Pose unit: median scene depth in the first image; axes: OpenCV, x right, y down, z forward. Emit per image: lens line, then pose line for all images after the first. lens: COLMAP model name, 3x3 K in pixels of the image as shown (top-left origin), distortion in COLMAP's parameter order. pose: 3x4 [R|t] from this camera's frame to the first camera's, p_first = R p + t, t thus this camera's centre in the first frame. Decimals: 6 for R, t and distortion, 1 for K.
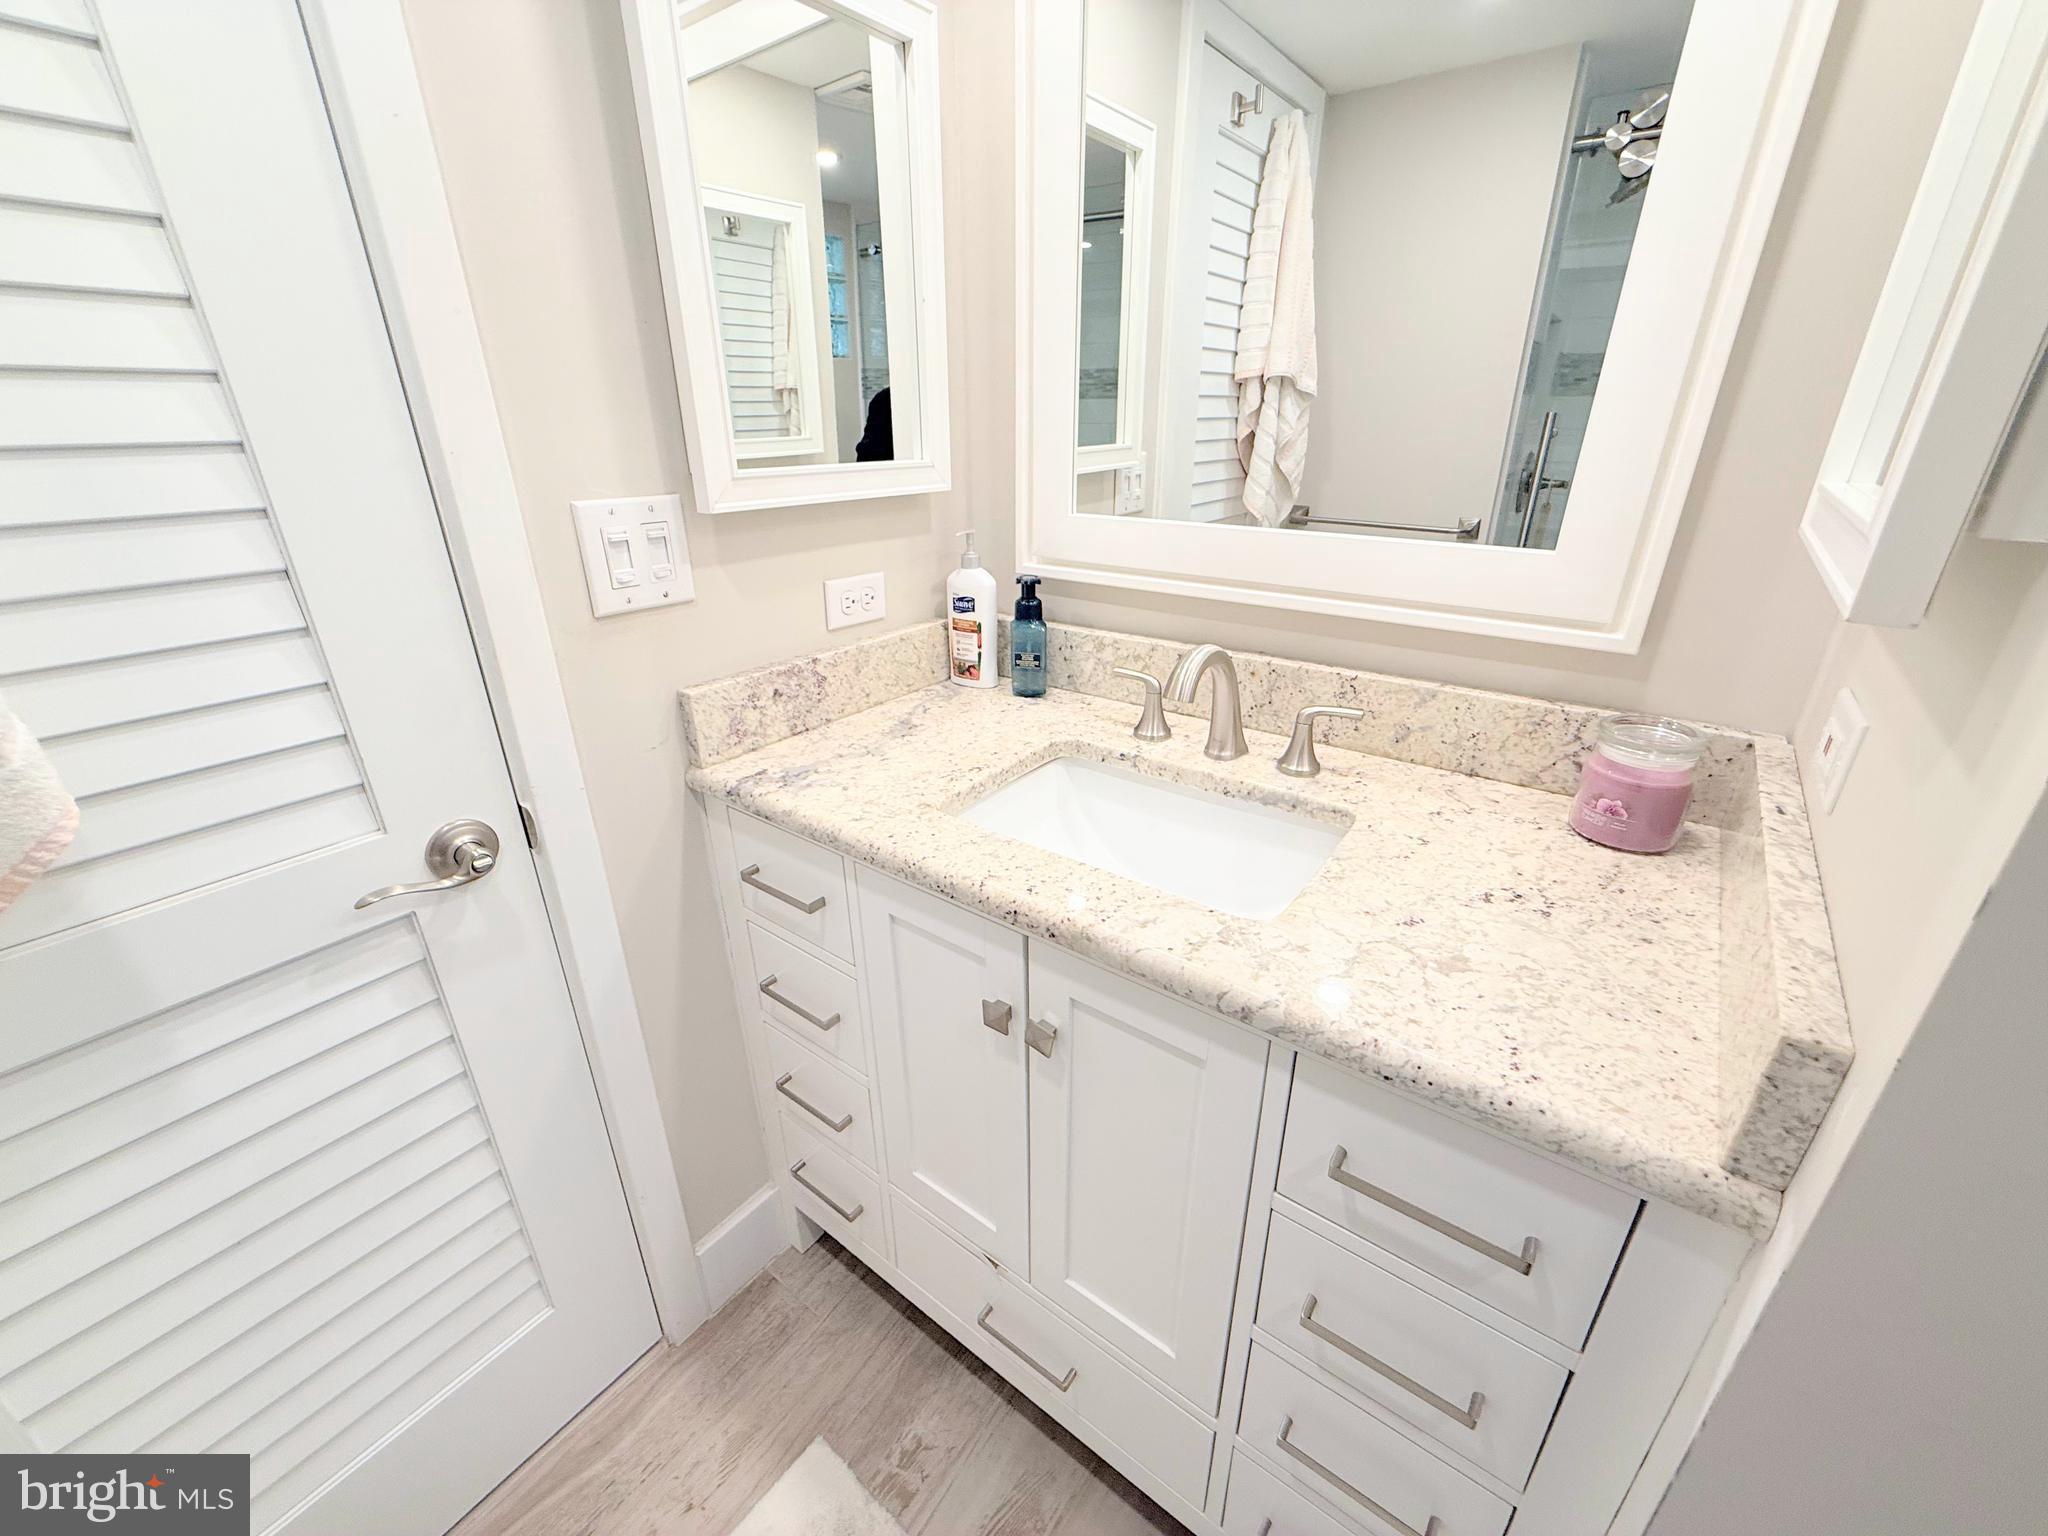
lens RADIAL K [[812.7, 0, 1021.6], [0, 812.7, 773.5], [0, 0, 1]] dist [-0.000820, -0.000155]
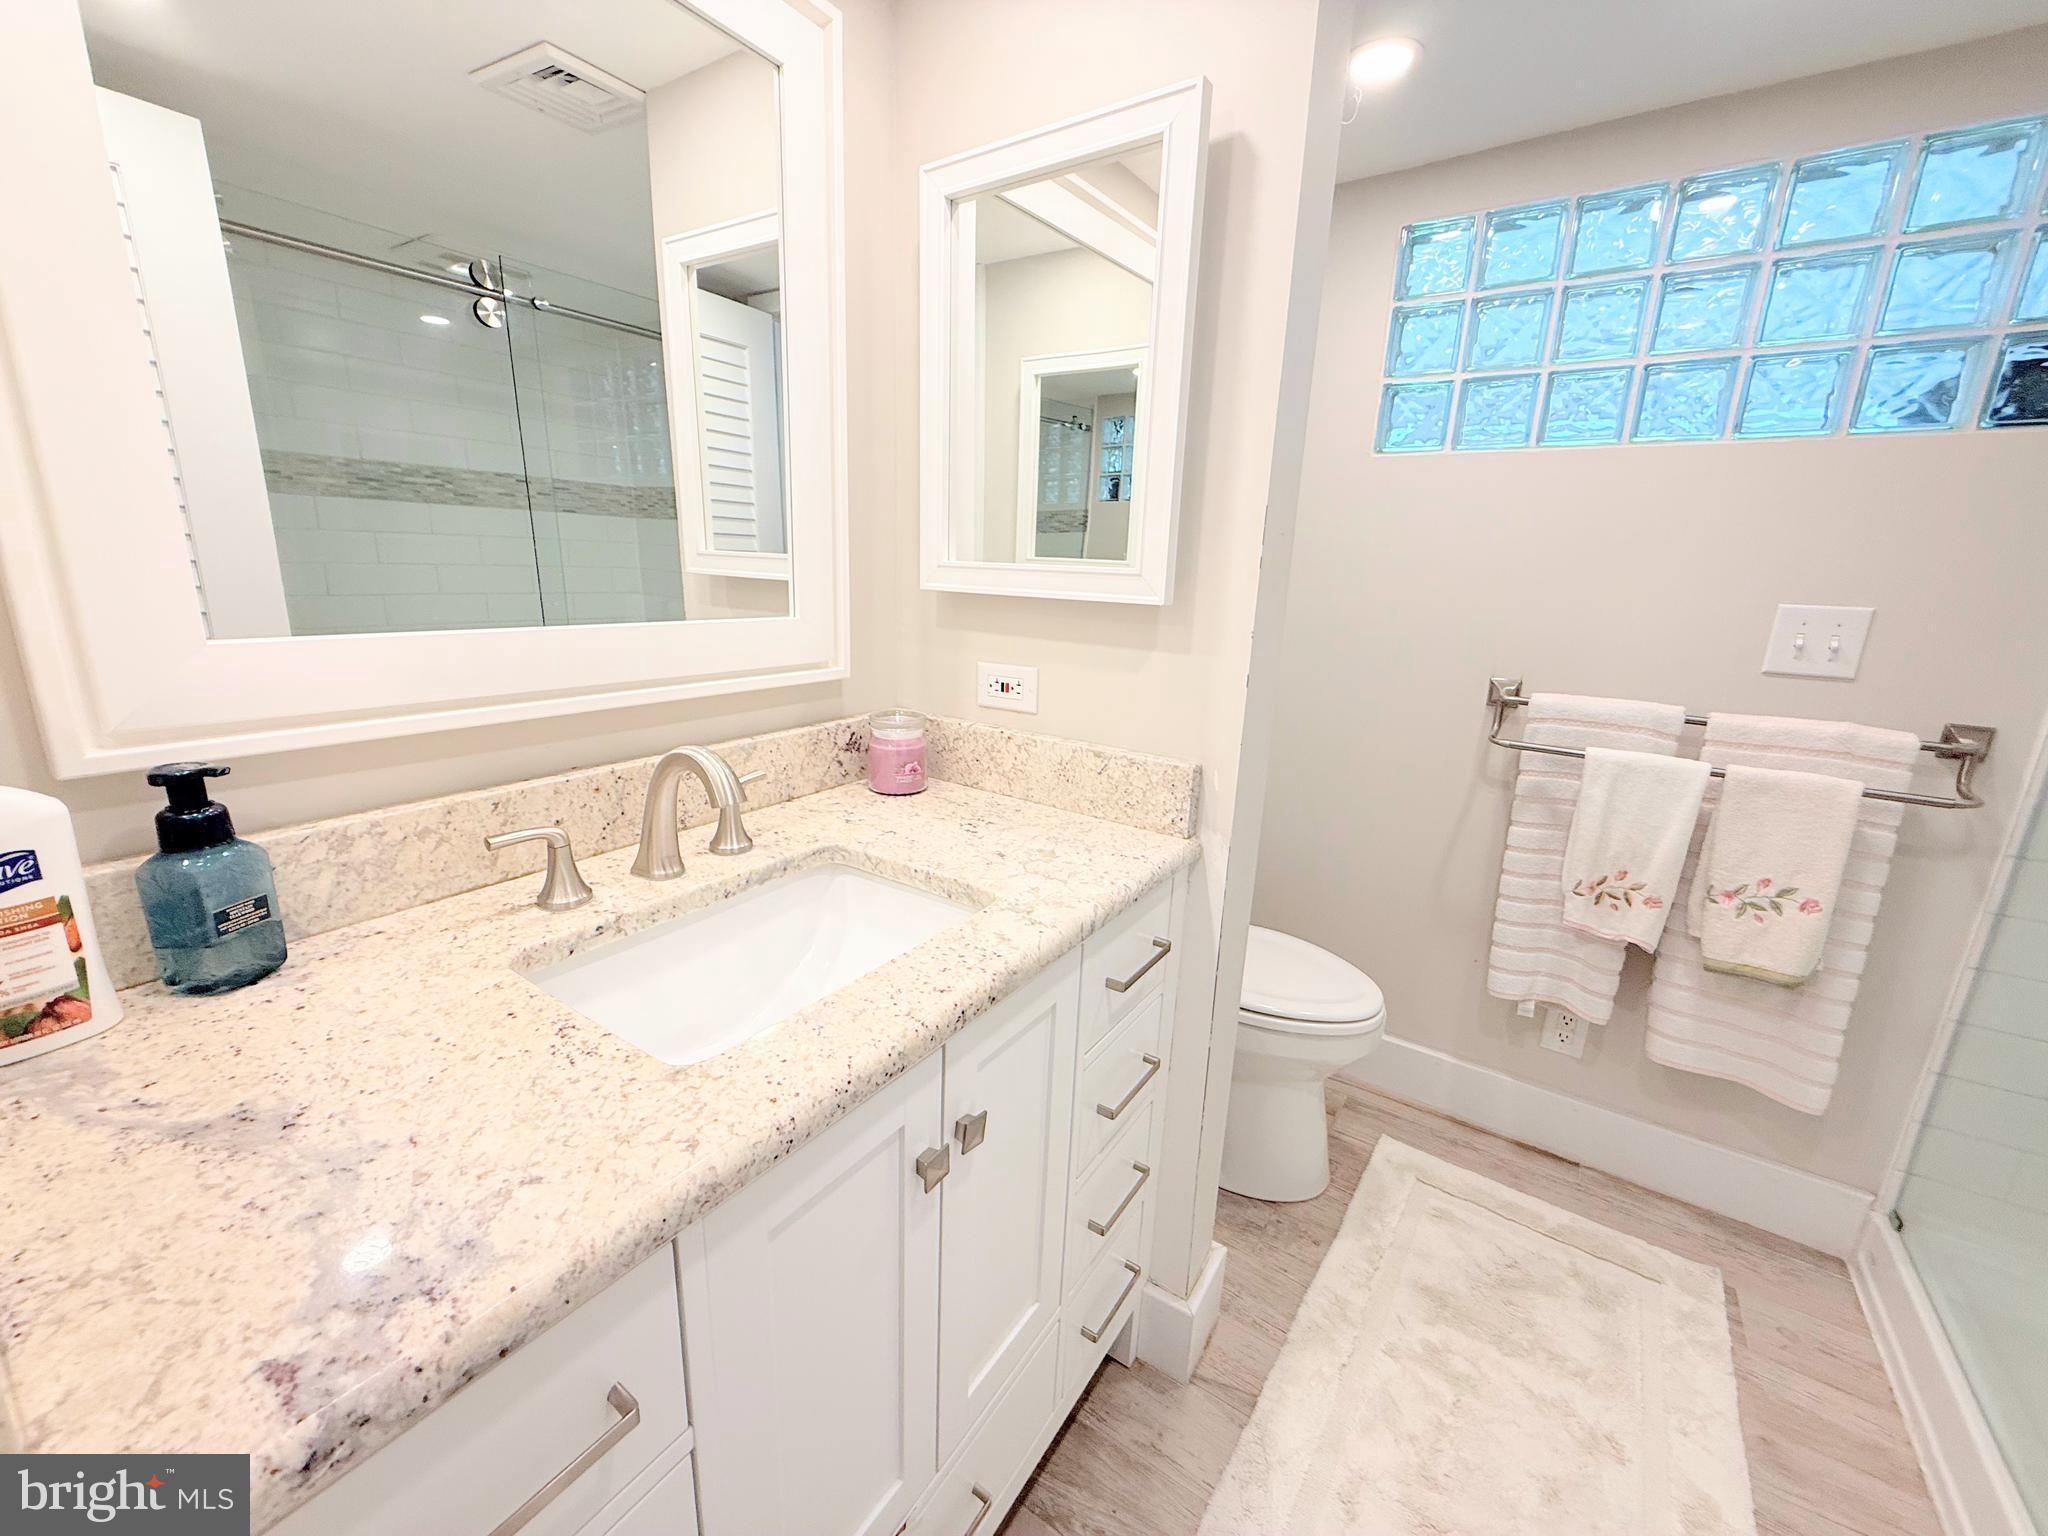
lens RADIAL K [[812.7, 0, 1020.6], [0, 812.7, 760.0], [0, 0, 1]] dist [-0.000820, -0.000155]
pose [[-0.043338, -0.236932, 0.970559, -0.571690], [0.369258, 0.898882, 0.235923, -0.191616], [-0.928316, 0.368611, 0.048534, 0.538112]]
